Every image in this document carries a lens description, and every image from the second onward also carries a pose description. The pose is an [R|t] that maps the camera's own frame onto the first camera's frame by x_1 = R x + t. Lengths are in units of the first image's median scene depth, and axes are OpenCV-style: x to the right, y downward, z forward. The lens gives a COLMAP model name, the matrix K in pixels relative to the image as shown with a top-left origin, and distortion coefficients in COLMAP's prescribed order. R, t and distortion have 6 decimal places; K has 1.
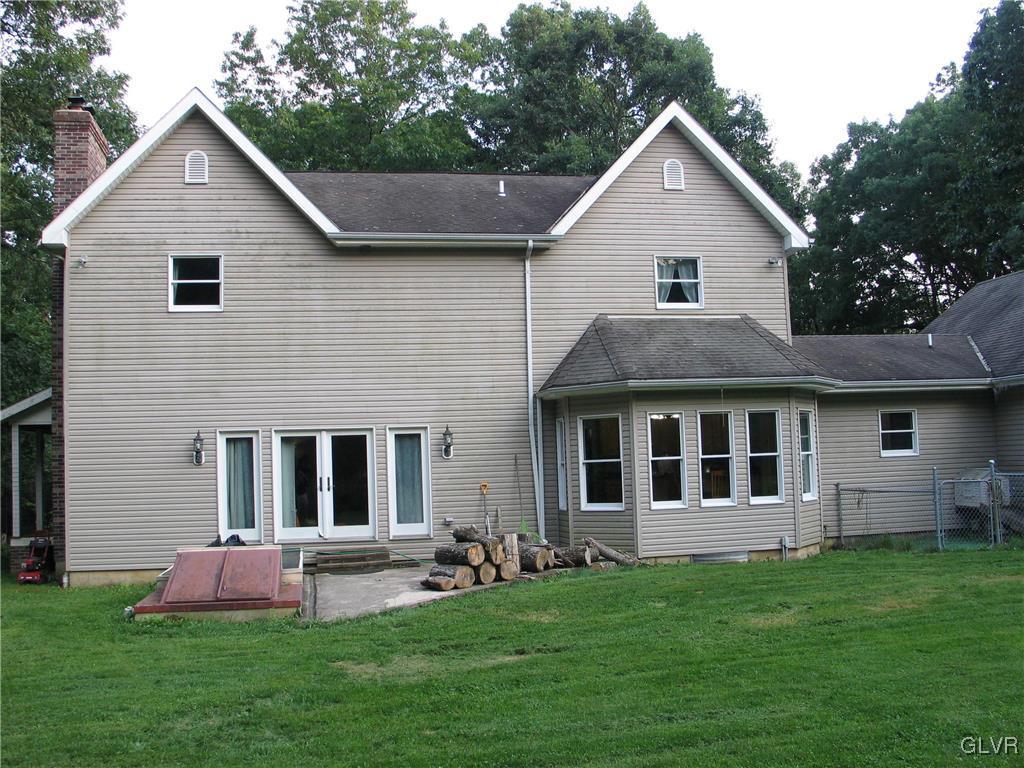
lens RADIAL K [[1082.3, 0, 512.0], [0, 1082.3, 384.0], [0, 0, 1]] dist [-0.199340, 0.279086]
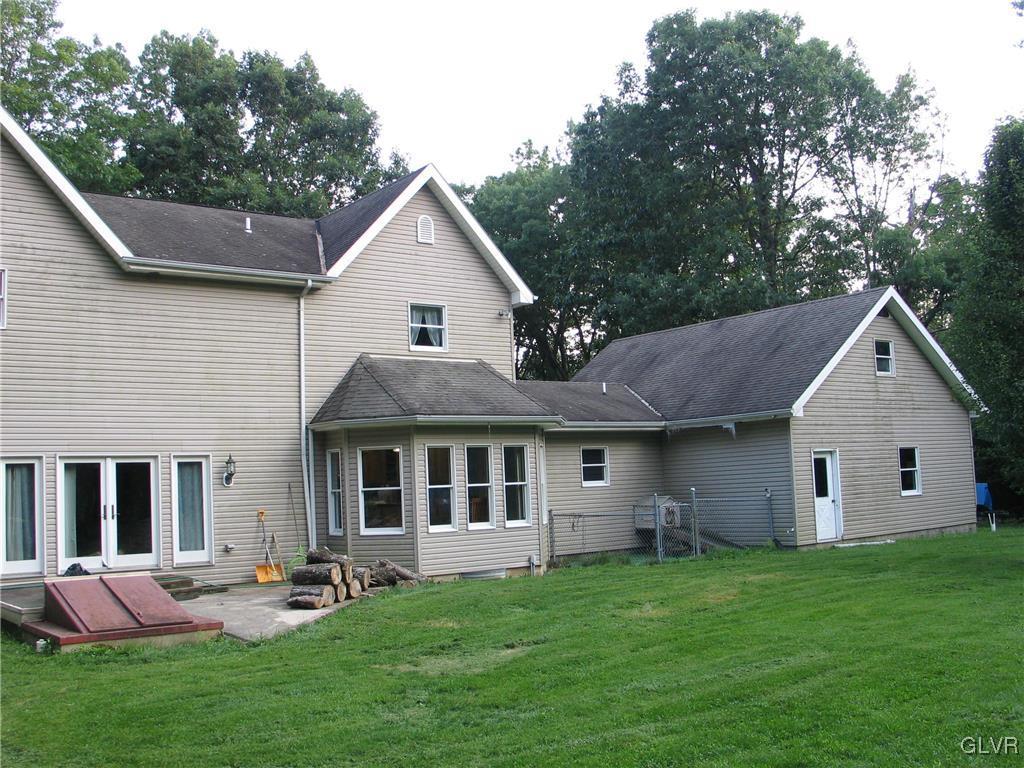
lens RADIAL K [[1082.3, 0, 512.0], [0, 1082.3, 384.0], [0, 0, 1]] dist [-0.199340, 0.279086]
pose [[0.889976, 0.040543, 0.454201, -0.283932], [-0.024592, 0.998858, -0.040974, 0.006853], [-0.455344, 0.025296, 0.889956, -0.023994]]
